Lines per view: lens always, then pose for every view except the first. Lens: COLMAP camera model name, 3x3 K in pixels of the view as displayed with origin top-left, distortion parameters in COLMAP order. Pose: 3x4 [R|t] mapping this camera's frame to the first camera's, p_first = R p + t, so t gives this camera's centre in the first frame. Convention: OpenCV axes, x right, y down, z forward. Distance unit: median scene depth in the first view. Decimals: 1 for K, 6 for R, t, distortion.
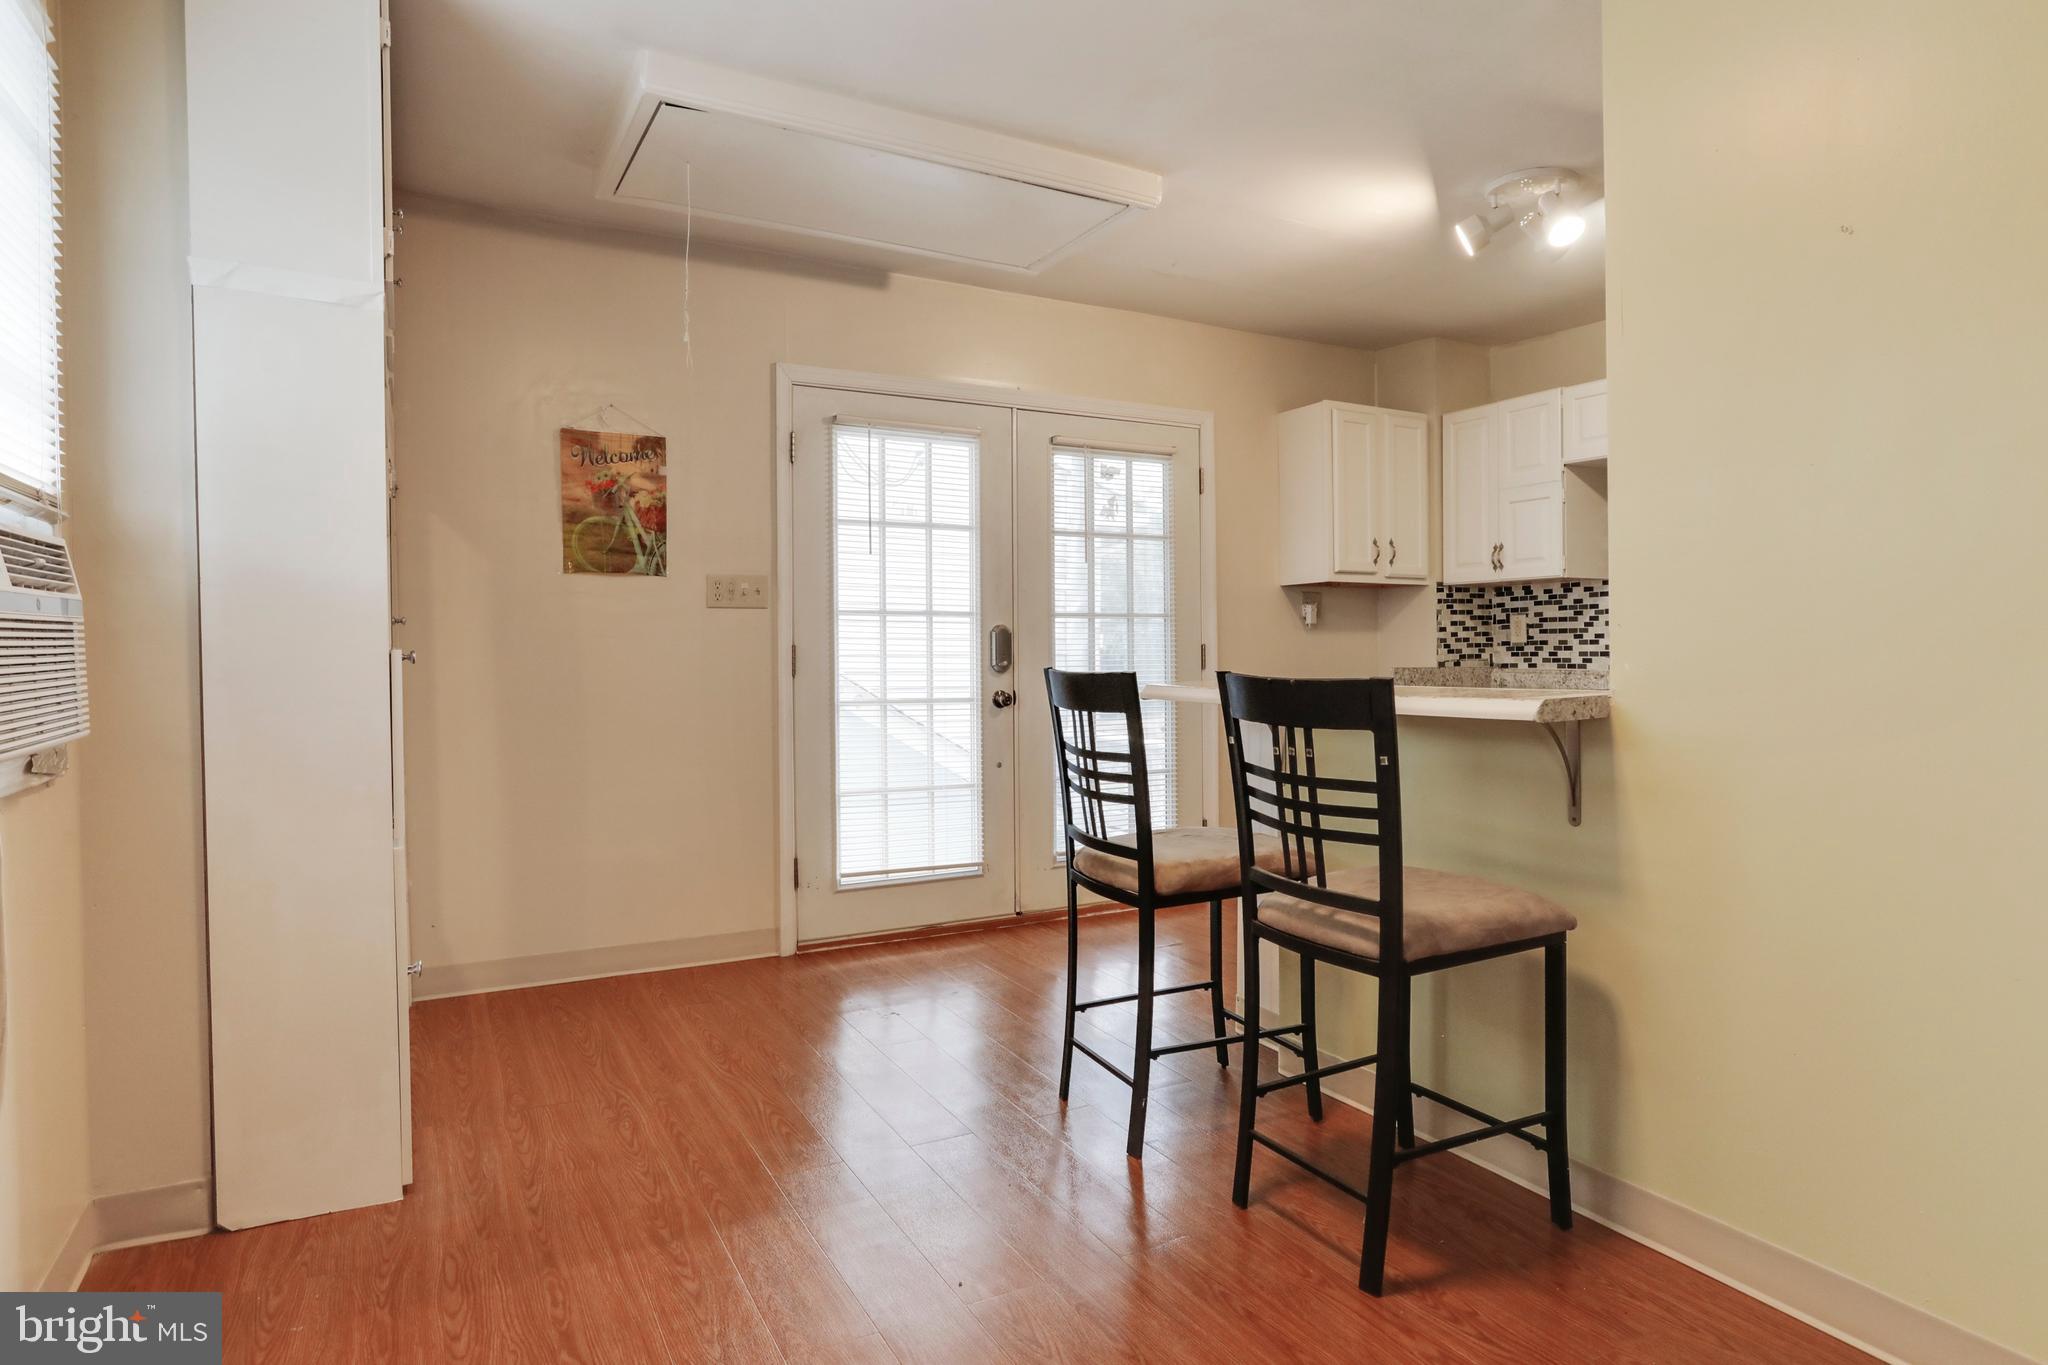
lens RADIAL K [[1164.1, 0, 1020.7], [0, 1164.1, 669.4], [0, 0, 1]] dist [-0.037275, -0.000145]
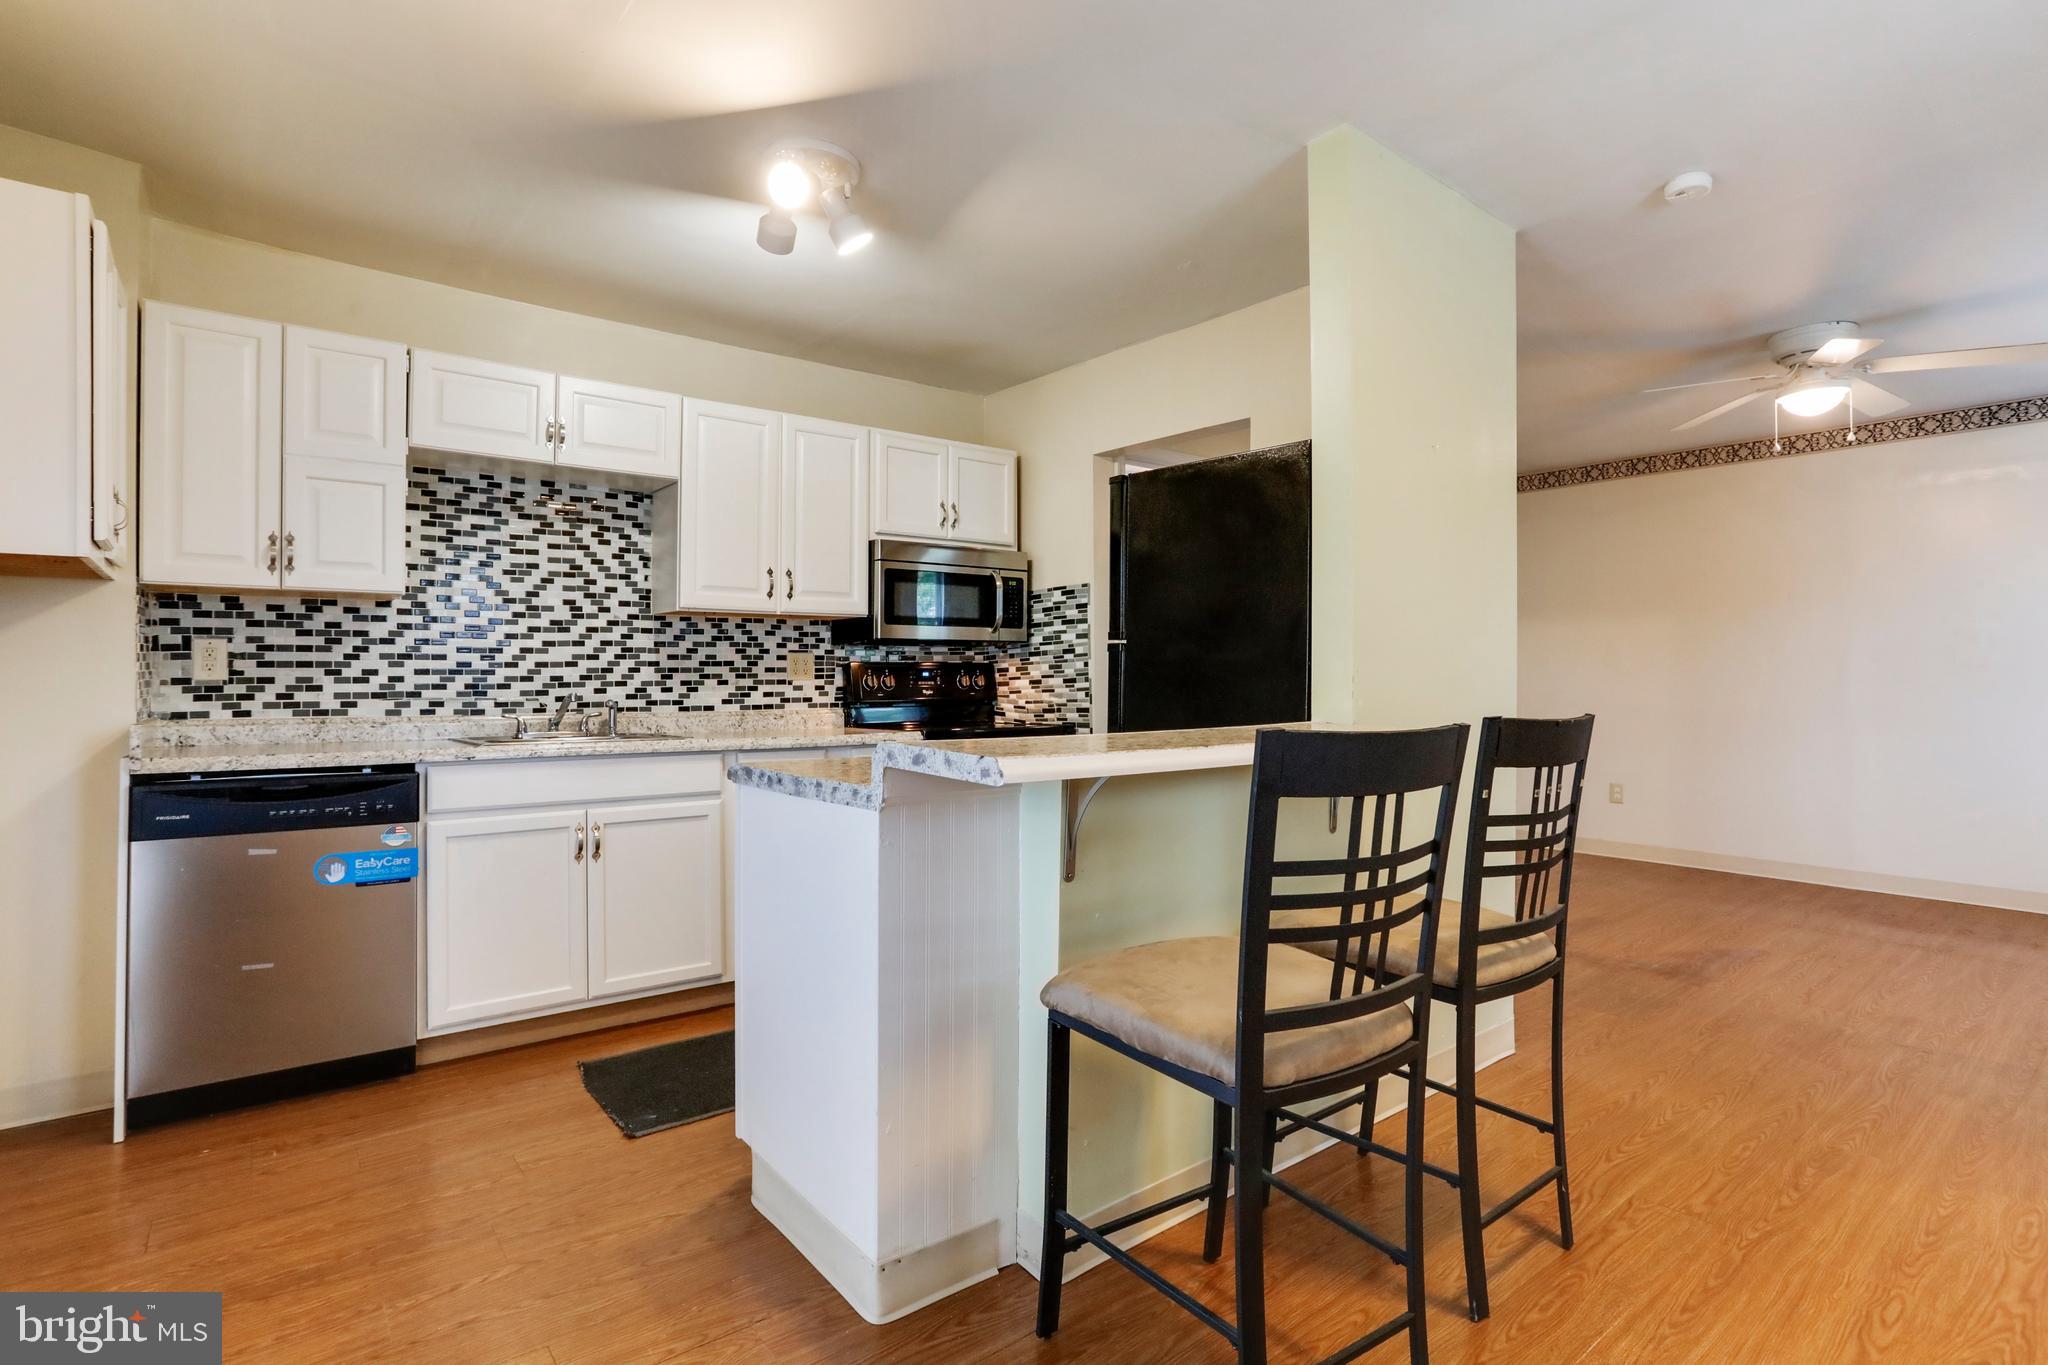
lens RADIAL K [[977.1, 0, 923.6], [0, 977.1, 675.4], [0, 0, 1]] dist [0.027291, 0.000049]
pose [[-0.116937, 0.008031, 0.993107, -0.197172], [0.018180, 0.999817, -0.005944, -0.016290], [-0.992973, 0.017360, -0.117061, 0.710548]]
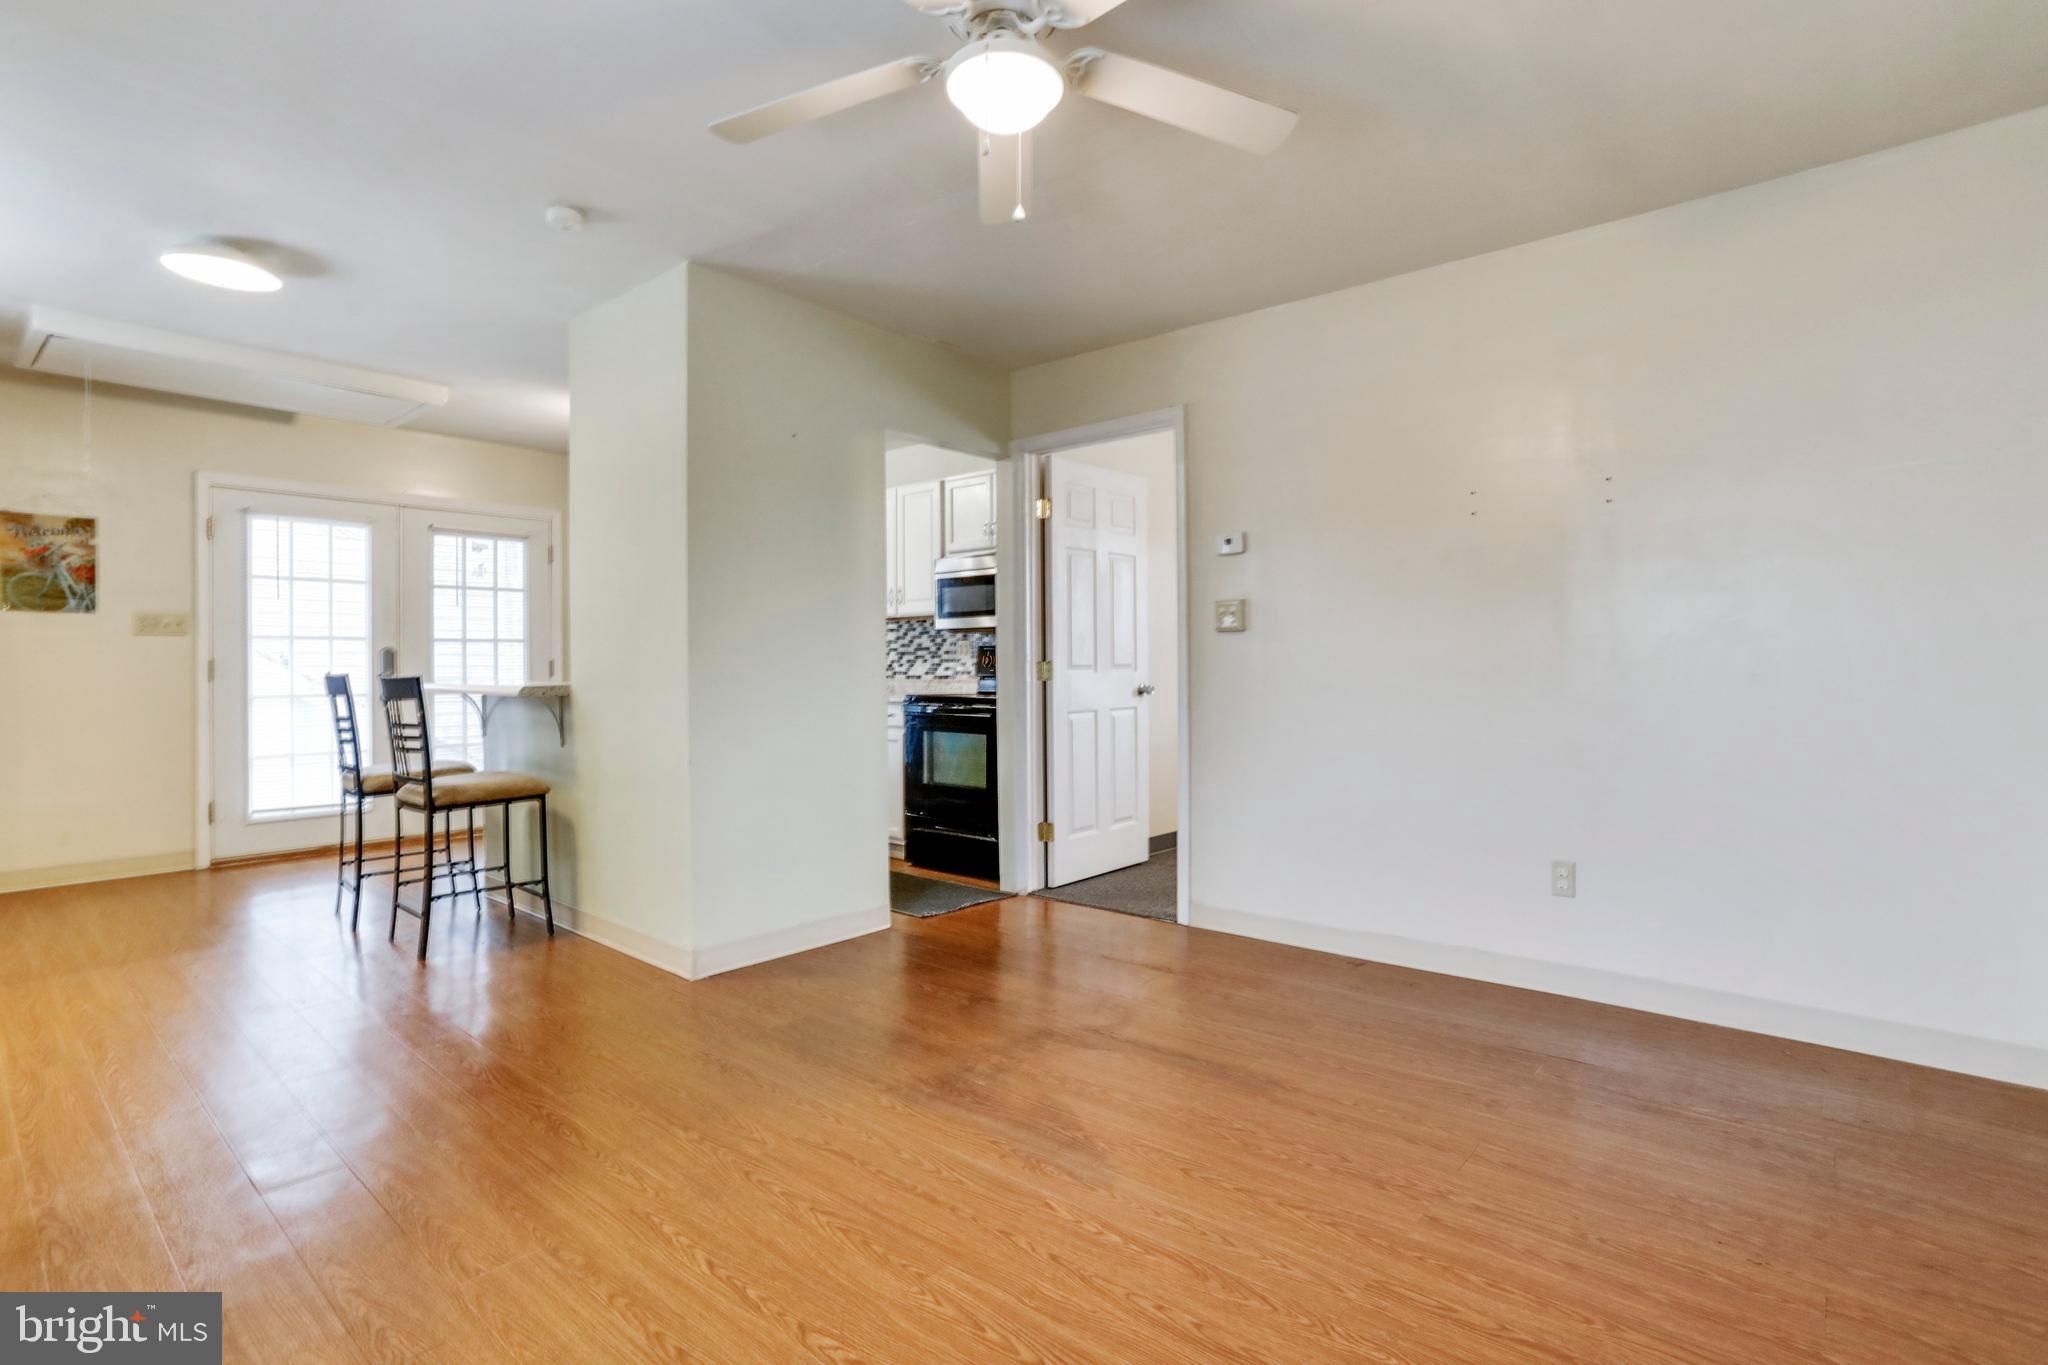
lens RADIAL K [[990.6, 0, 1024.2], [0, 990.6, 666.6], [0, 0, 1]] dist [-0.051773, 0.026977]
pose [[0.933231, 0.001755, 0.359273, 0.280436], [0.003439, 0.999899, -0.013817, 0.007162], [-0.359261, 0.014130, 0.933130, -0.451643]]
